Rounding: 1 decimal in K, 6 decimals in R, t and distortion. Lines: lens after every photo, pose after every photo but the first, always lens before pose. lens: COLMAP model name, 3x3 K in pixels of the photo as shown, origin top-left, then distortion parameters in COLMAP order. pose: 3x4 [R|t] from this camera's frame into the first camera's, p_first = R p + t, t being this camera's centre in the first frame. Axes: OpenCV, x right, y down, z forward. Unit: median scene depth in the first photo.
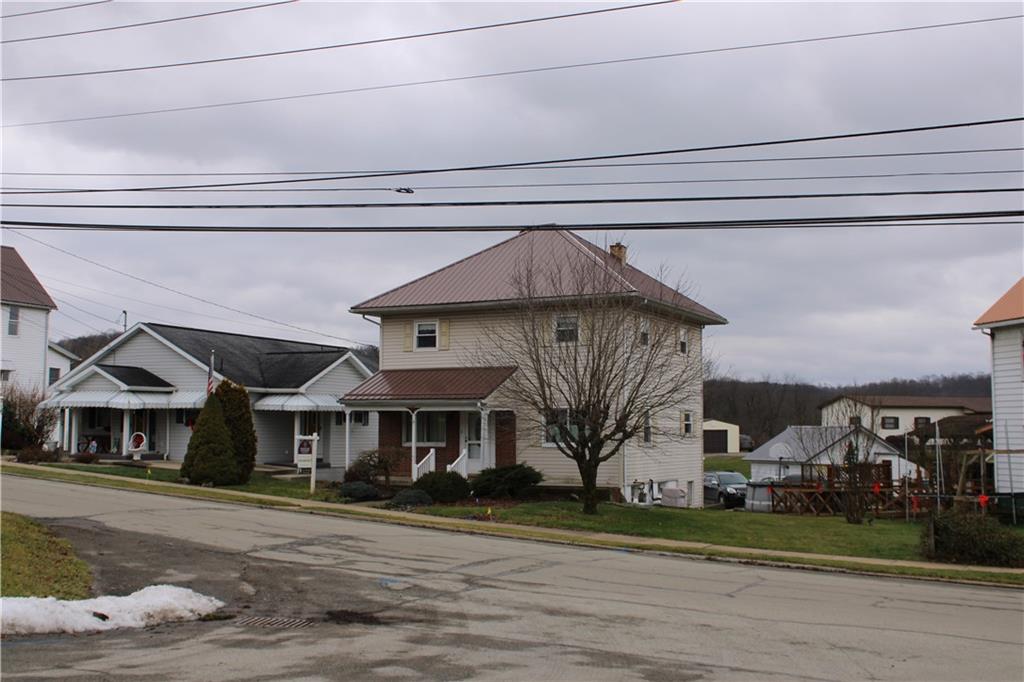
lens RADIAL K [[1111.4, 0, 512.0], [0, 1111.4, 341.0], [0, 0, 1]] dist [-0.087256, -0.007678]
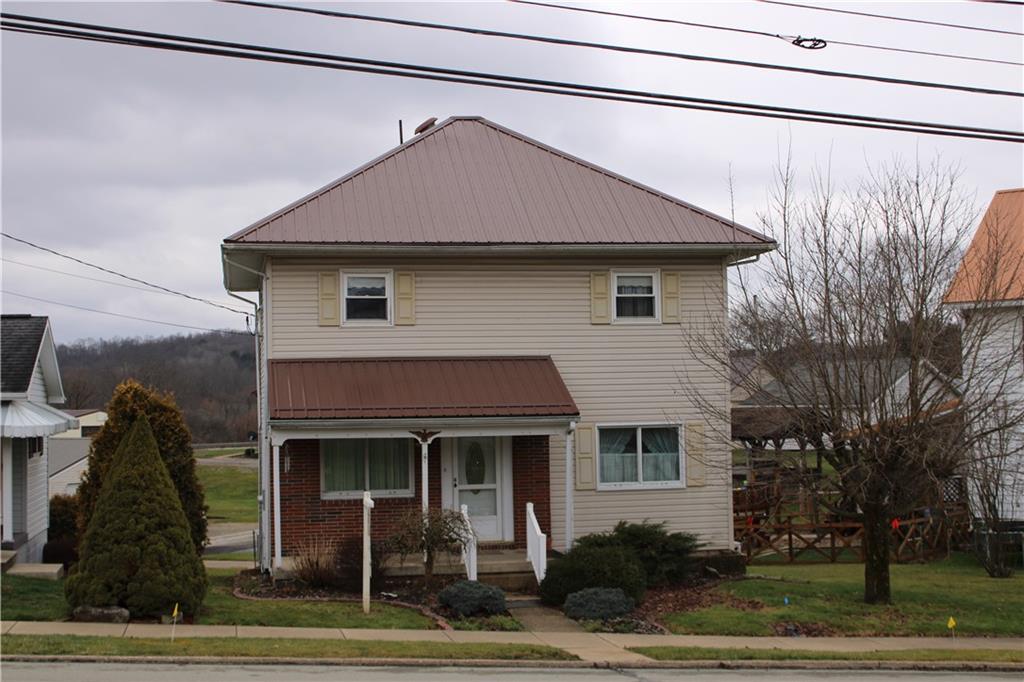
lens RADIAL K [[1456.5, 0, 512.0], [0, 1456.5, 341.0], [0, 0, 1]] dist [-0.029941, -0.004798]
pose [[0.786650, 0.009467, 0.617326, -0.466697], [-0.030259, 0.999272, 0.023234, -0.002541], [-0.616657, -0.036957, 0.786364, 0.383529]]
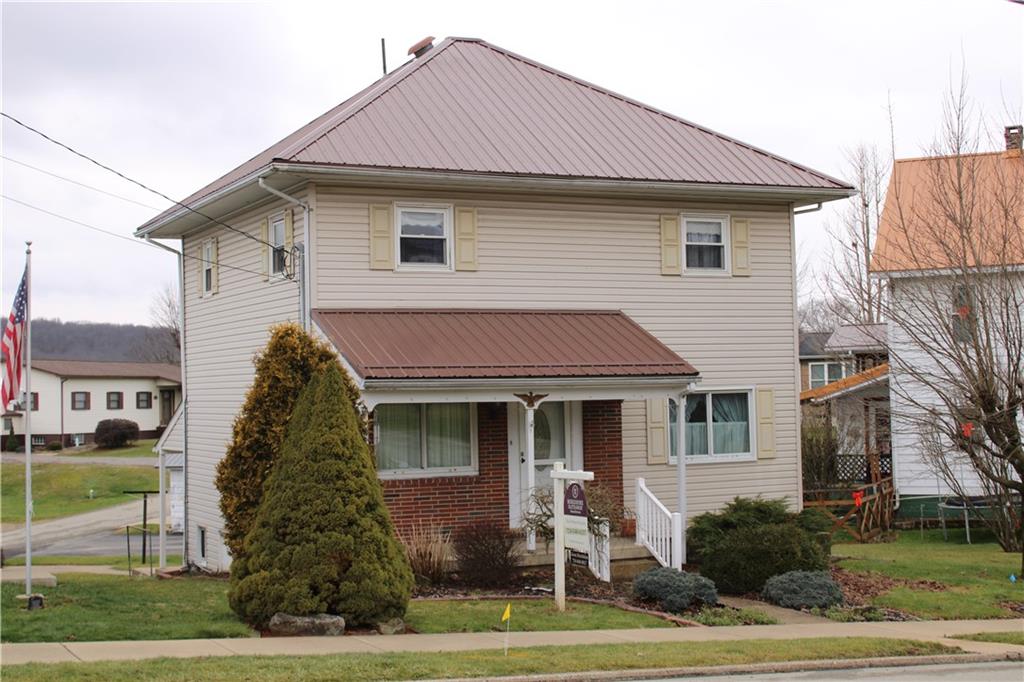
lens RADIAL K [[1492.3, 0, 512.0], [0, 1492.3, 341.0], [0, 0, 1]] dist [-0.026026, 0.015309]
pose [[0.600424, 0.011515, 0.799599, -0.549068], [-0.042867, 0.998922, 0.017804, 0.025407], [-0.798532, -0.044966, 0.600271, 0.595536]]
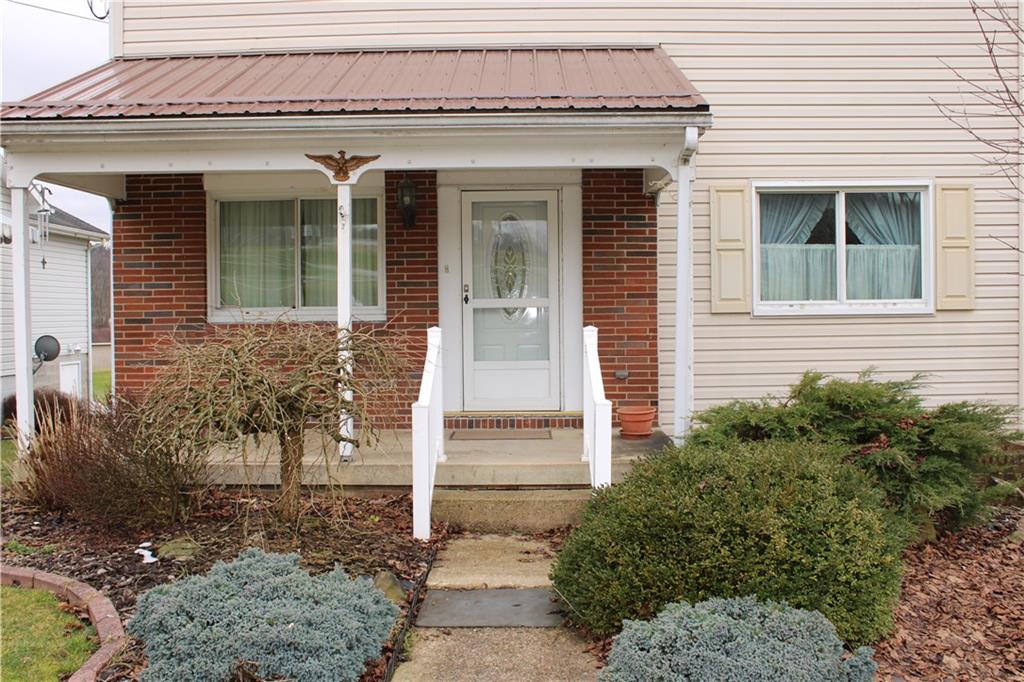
lens RADIAL K [[976.8, 0, 512.0], [0, 976.8, 341.0], [0, 0, 1]] dist [-0.097107, 0.002641]
pose [[0.891401, -0.025248, 0.452512, -0.141608], [-0.024337, 0.994340, 0.103421, 0.071806], [-0.452561, -0.103203, 0.885741, 0.744606]]
